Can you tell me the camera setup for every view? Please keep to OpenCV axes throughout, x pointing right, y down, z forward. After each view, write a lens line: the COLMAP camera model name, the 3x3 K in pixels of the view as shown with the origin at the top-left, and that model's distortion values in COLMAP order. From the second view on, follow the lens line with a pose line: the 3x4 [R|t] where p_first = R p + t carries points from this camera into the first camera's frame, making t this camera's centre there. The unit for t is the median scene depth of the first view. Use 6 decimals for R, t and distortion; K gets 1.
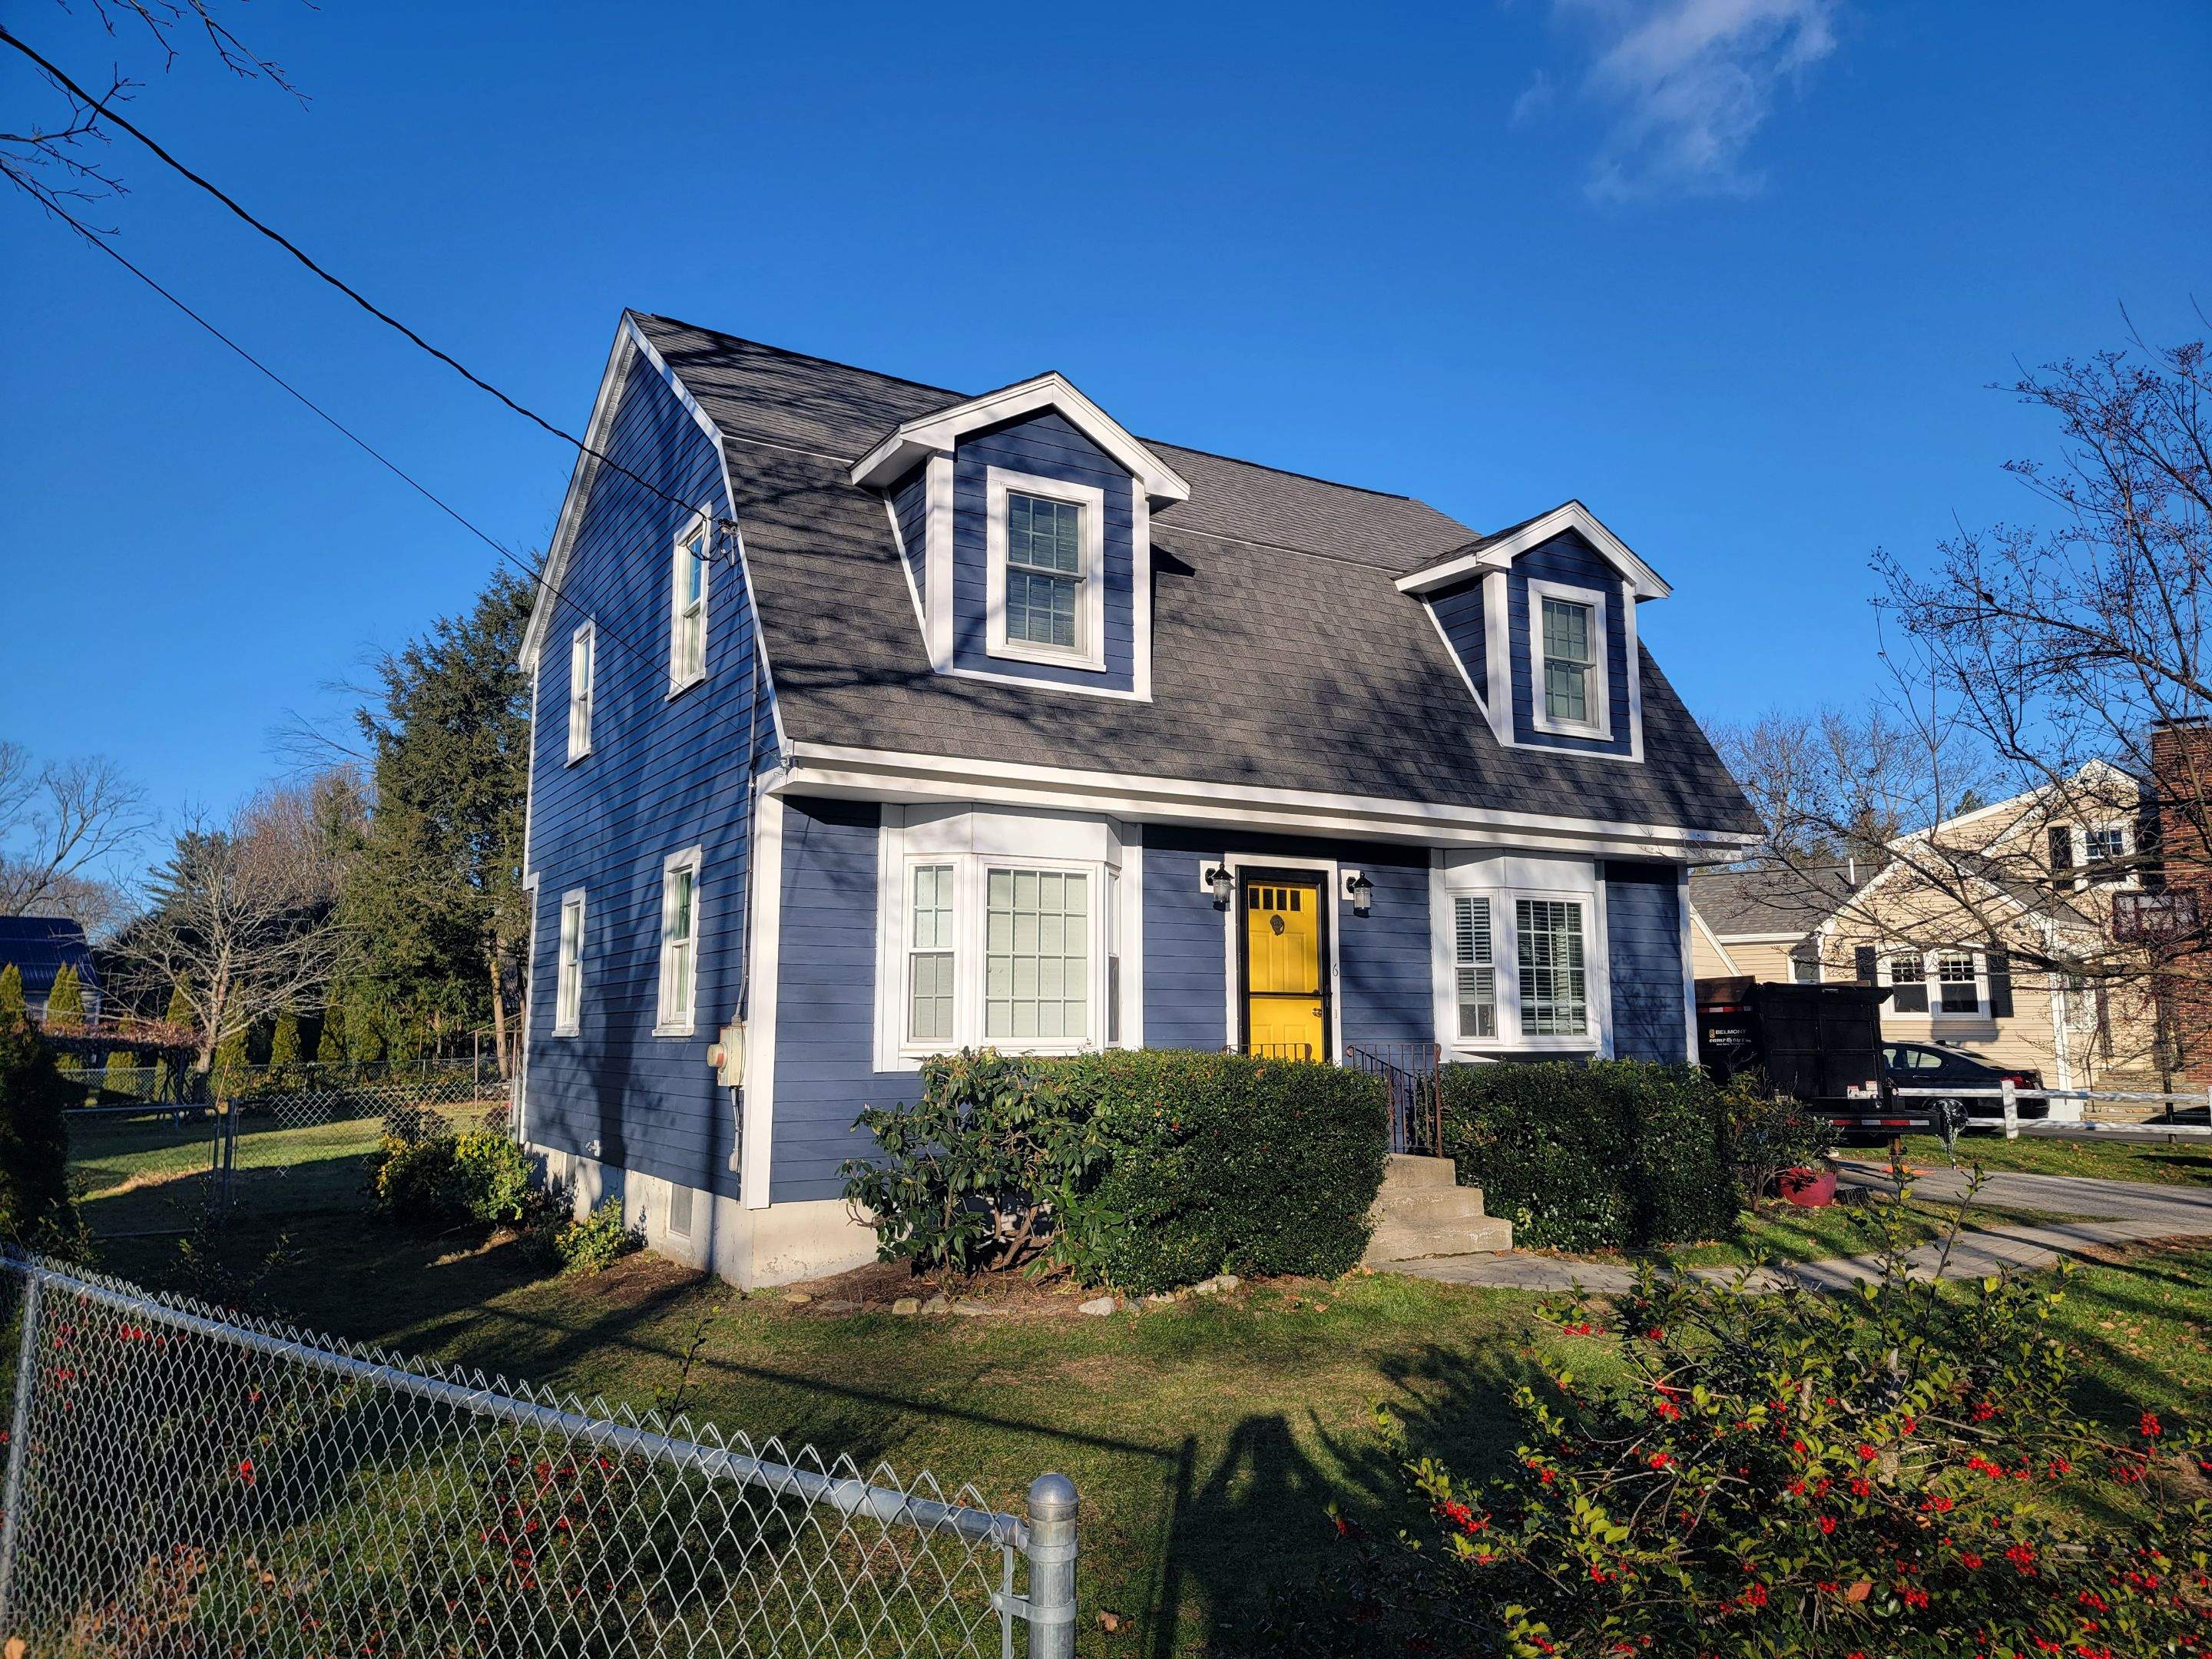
lens RADIAL K [[1529.3, 0, 1106.7], [0, 1529.3, 833.6], [0, 0, 1]] dist [0.094237, -0.069325]
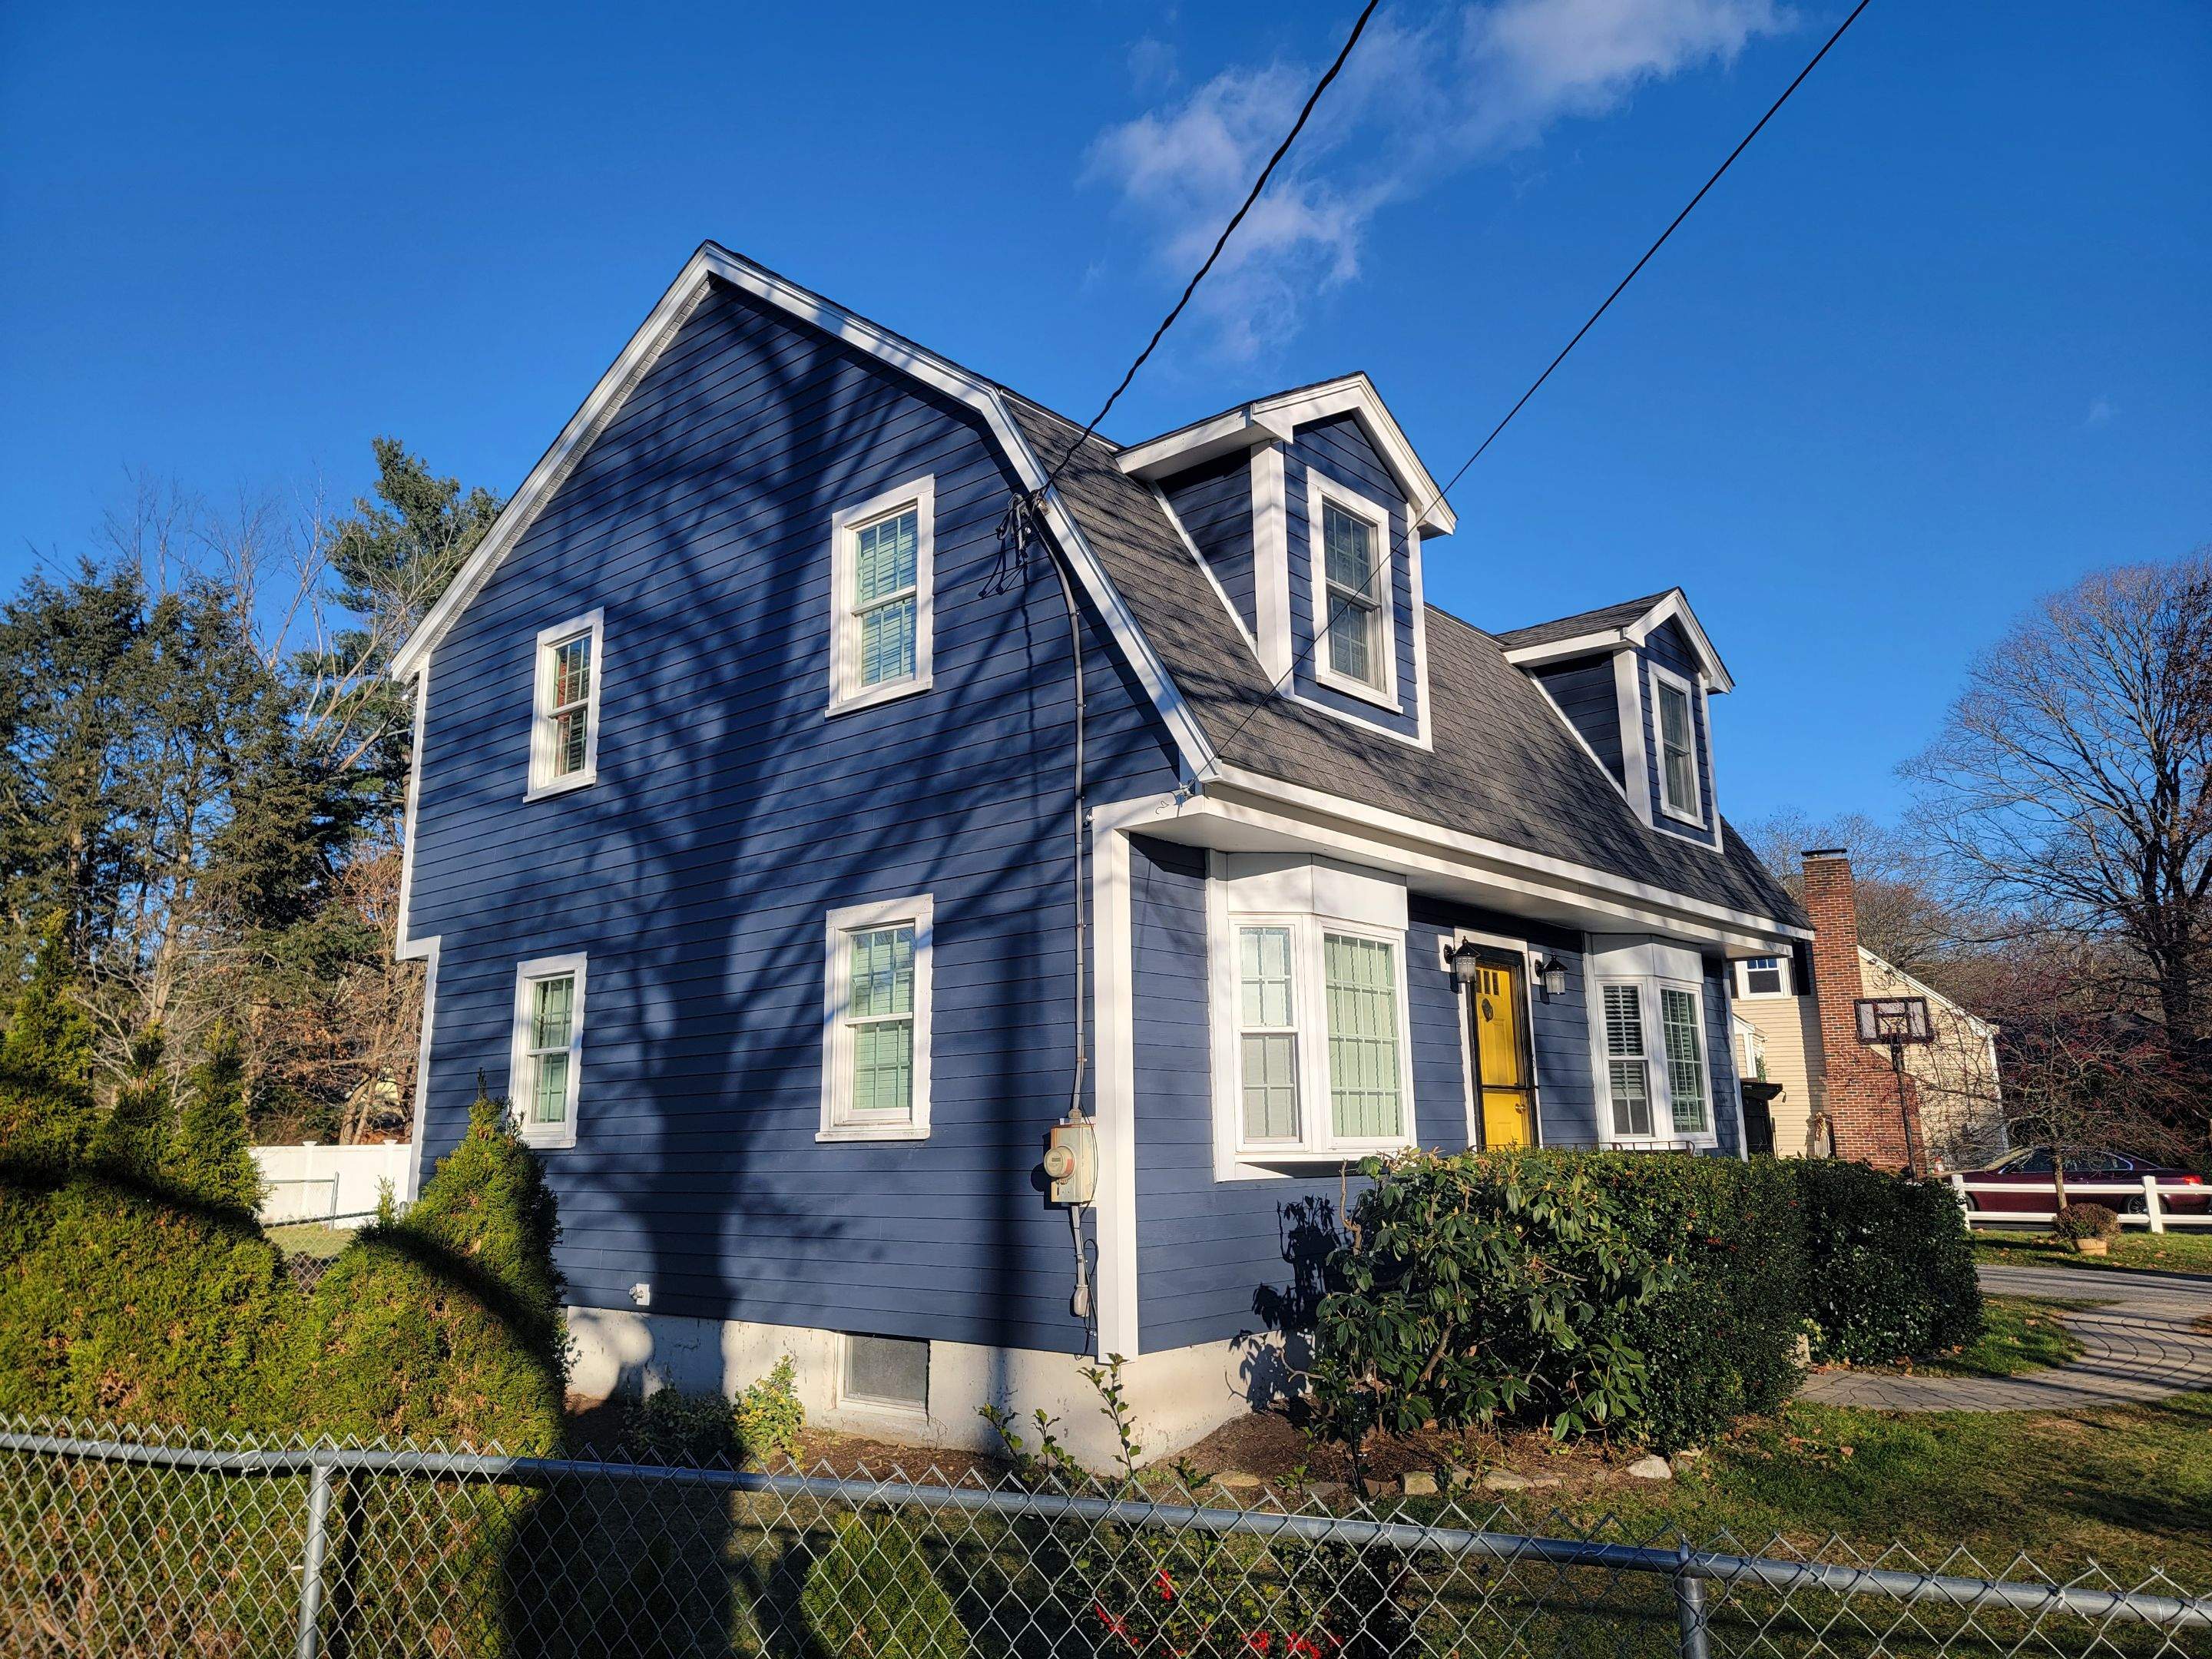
lens RADIAL K [[1529.3, 0, 1092.4], [0, 1529.3, 832.2], [0, 0, 1]] dist [0.094237, -0.069325]
pose [[0.948658, 0.049333, 0.312433, -0.438135], [-0.027118, 0.996810, -0.075057, 0.032468], [-0.315140, 0.062730, 0.946970, 0.226372]]
